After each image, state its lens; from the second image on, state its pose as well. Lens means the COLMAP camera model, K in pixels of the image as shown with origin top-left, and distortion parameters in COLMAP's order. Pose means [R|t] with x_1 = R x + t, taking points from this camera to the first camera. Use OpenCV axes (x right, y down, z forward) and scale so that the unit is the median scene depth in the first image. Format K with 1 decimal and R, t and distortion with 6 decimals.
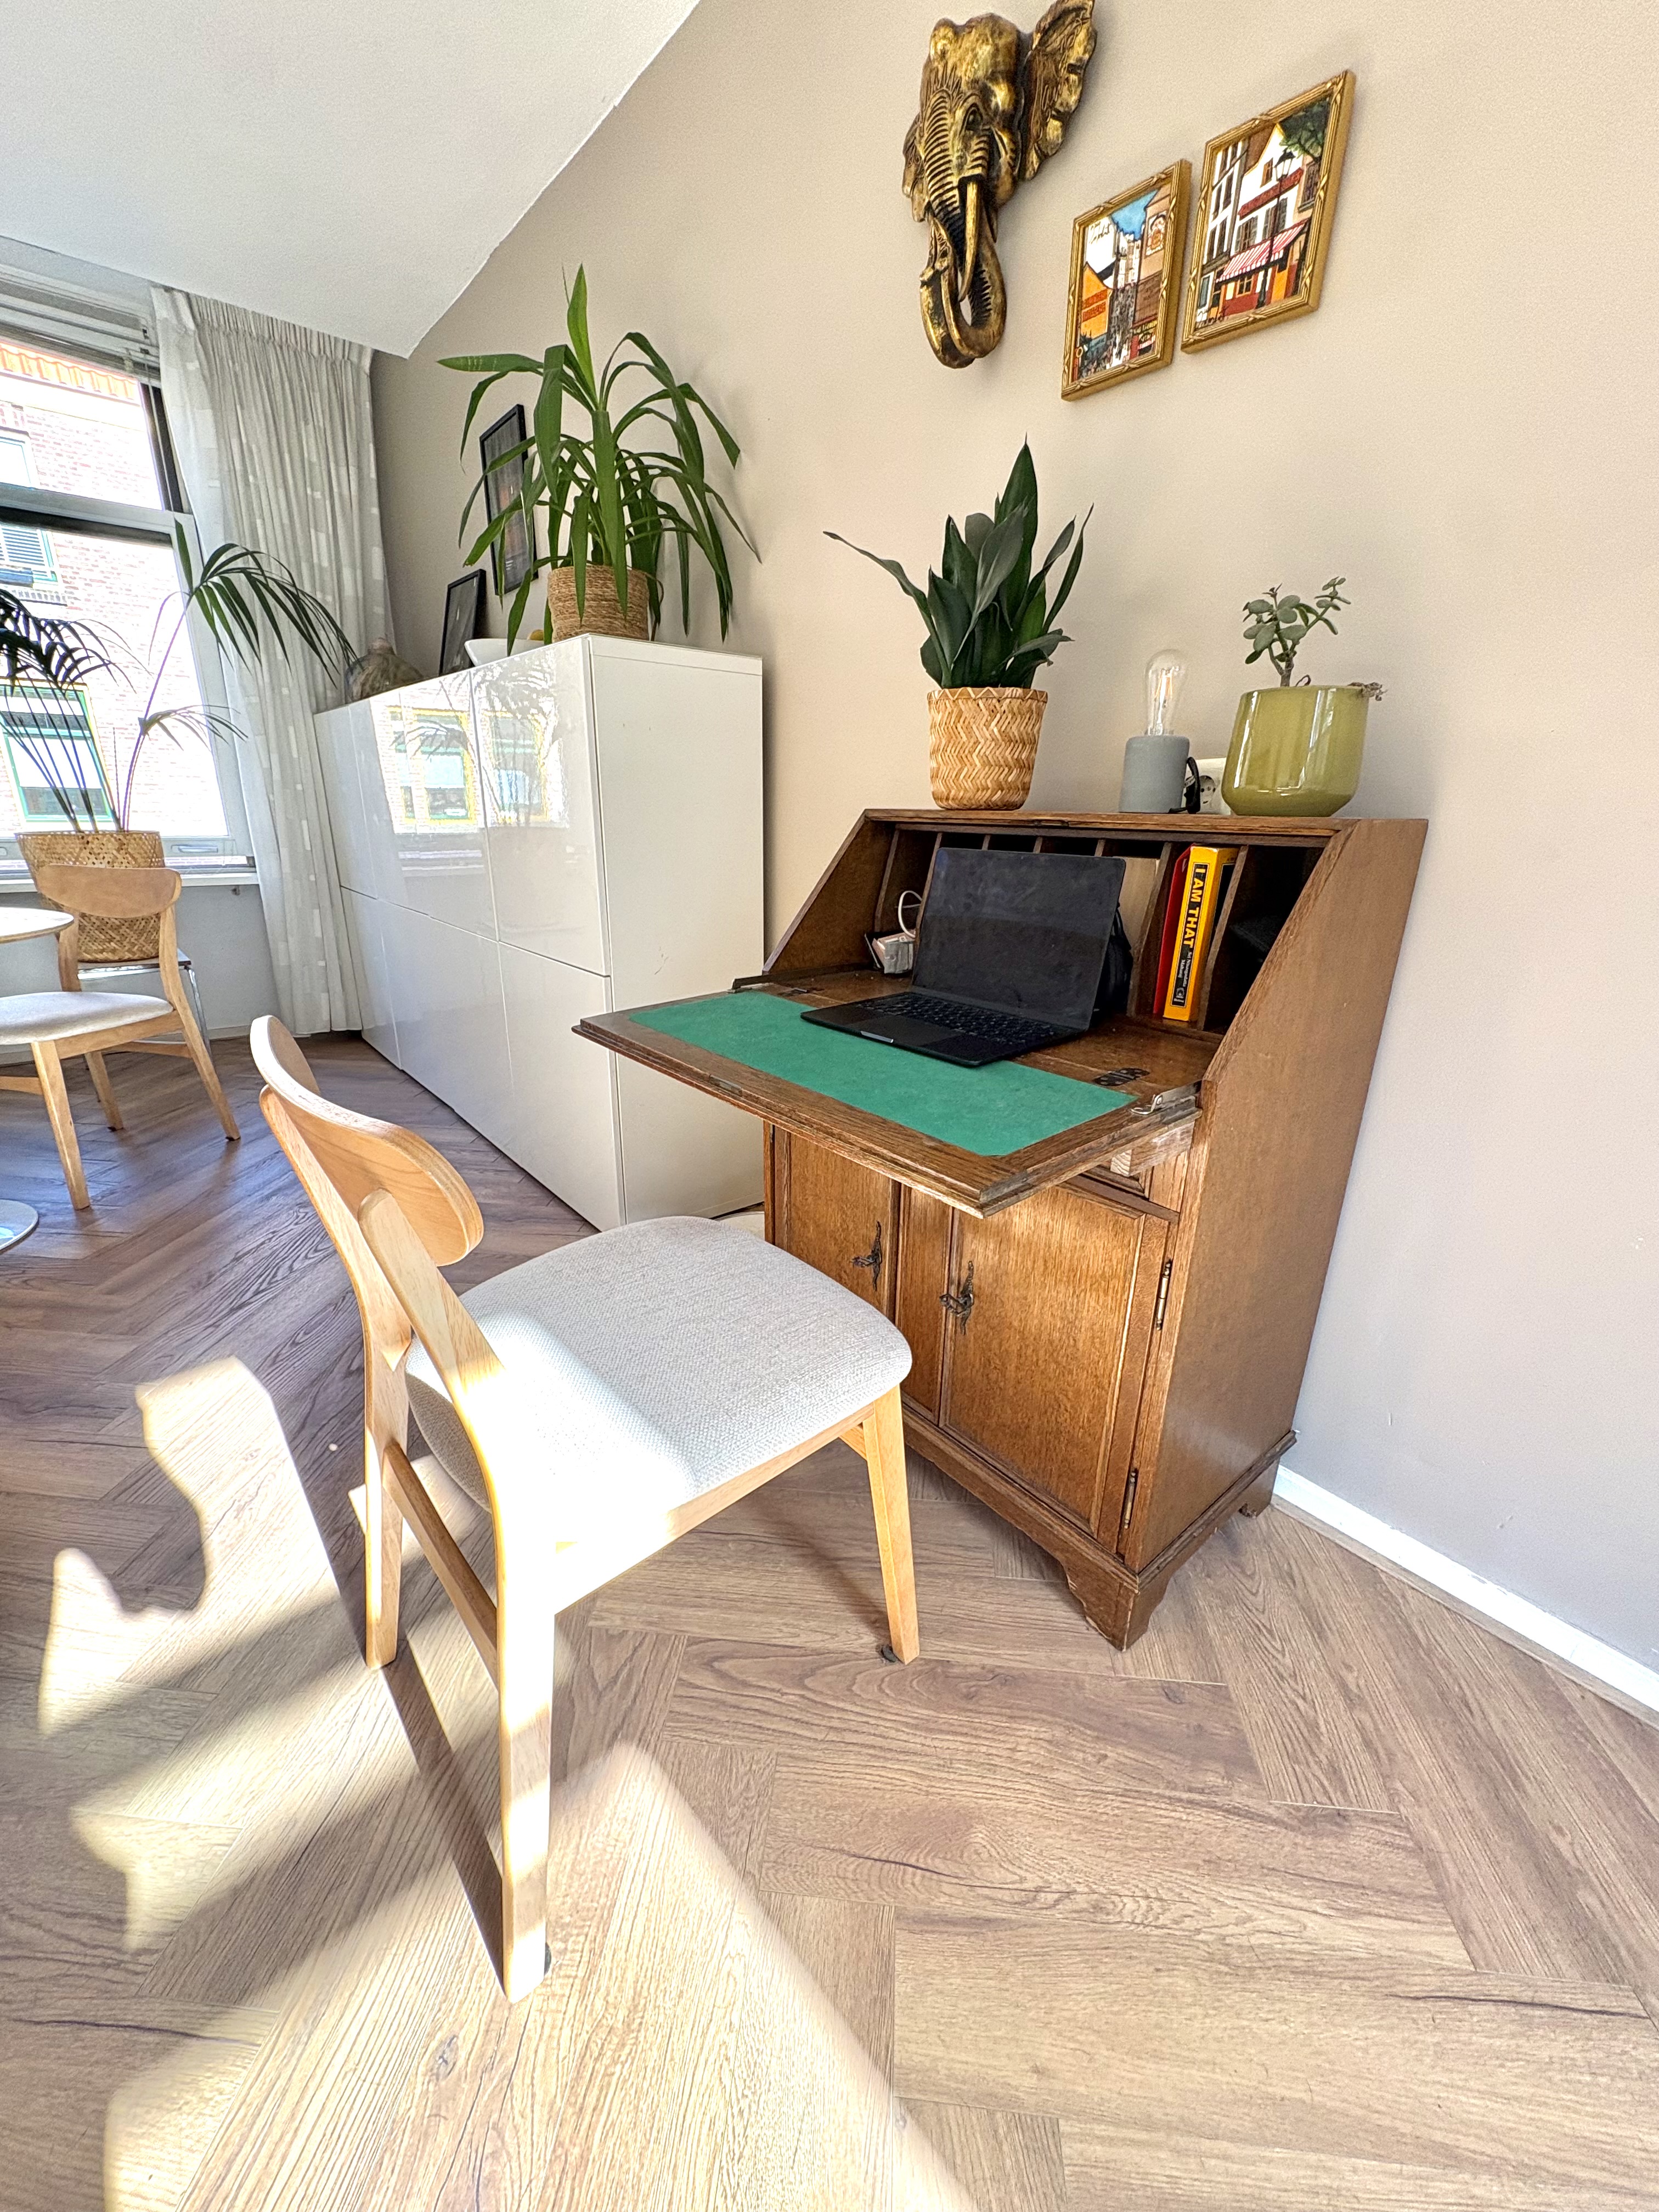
lens RADIAL K [[898.7, 0, 829.5], [0, 898.7, 1106.0], [0, 0, 1]] dist [0.001223, 0.000114]
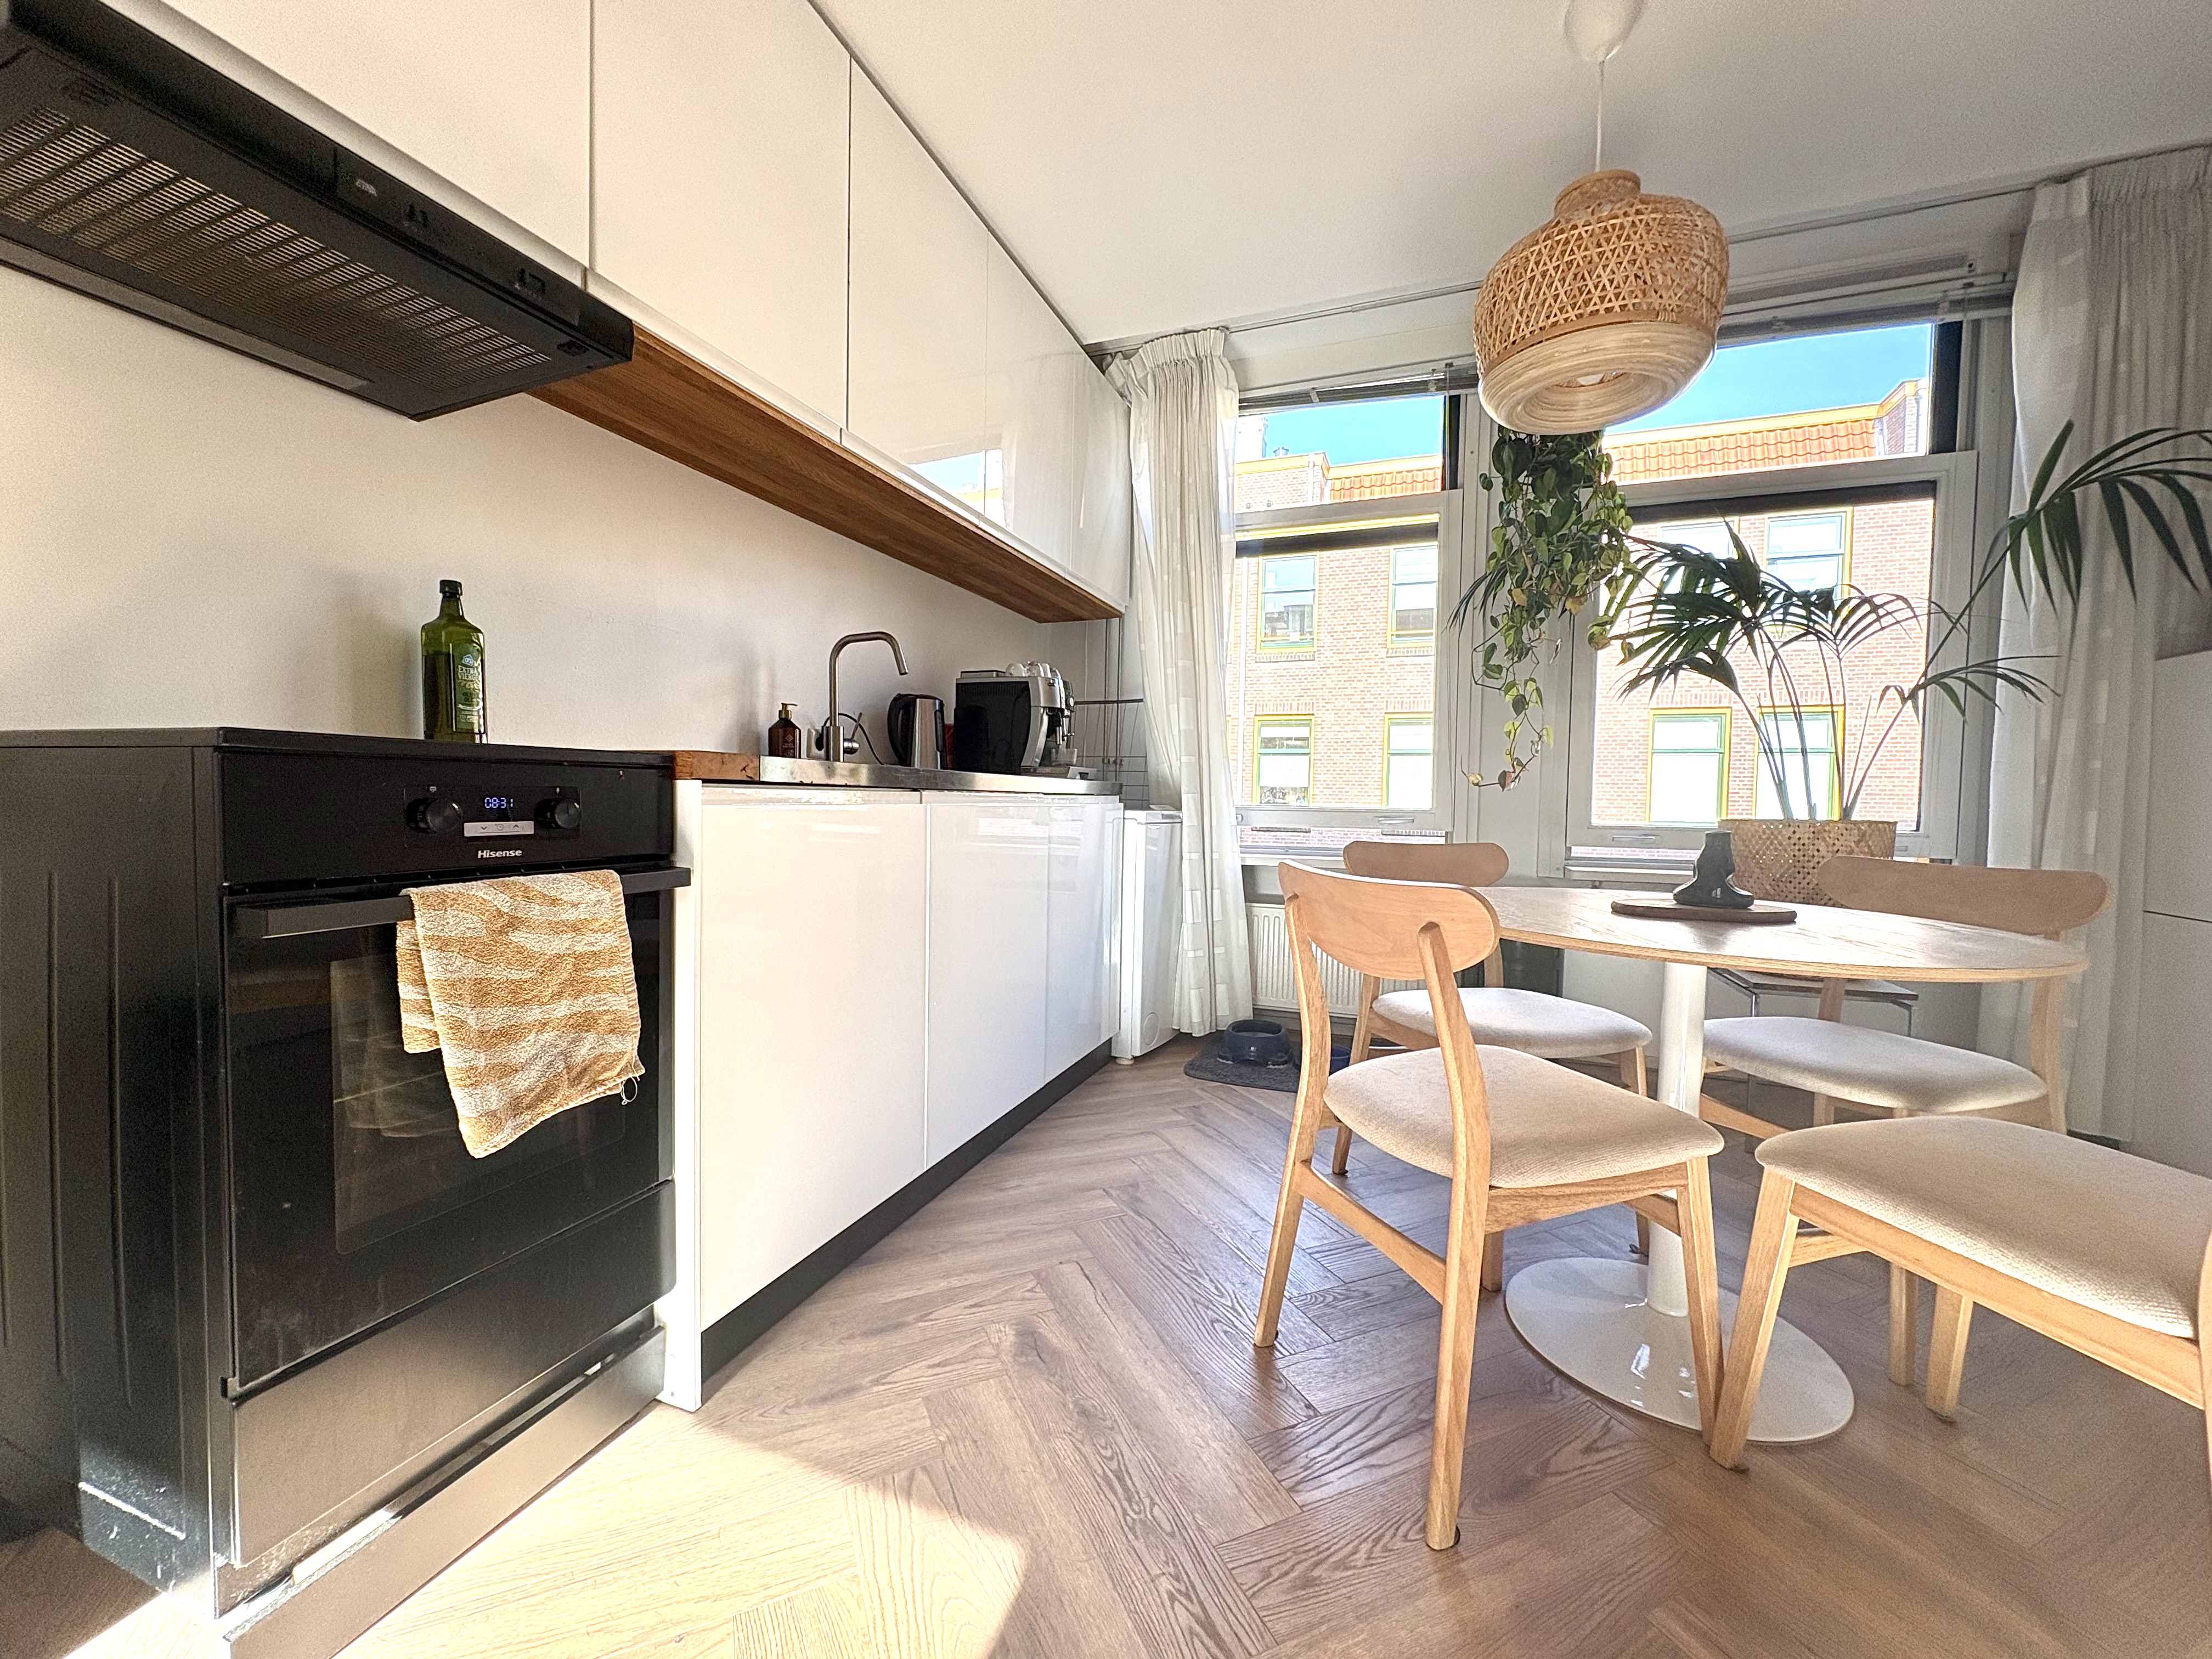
lens RADIAL K [[879.8, 0, 1106.0], [0, 879.8, 829.5], [0, 0, 1]] dist [-0.000664, -0.000061]
pose [[0.502868, 0.039899, -0.863442, -1.267586], [-0.297539, 0.945875, -0.129578, -0.003784], [0.811538, 0.322069, 0.487522, 0.294955]]
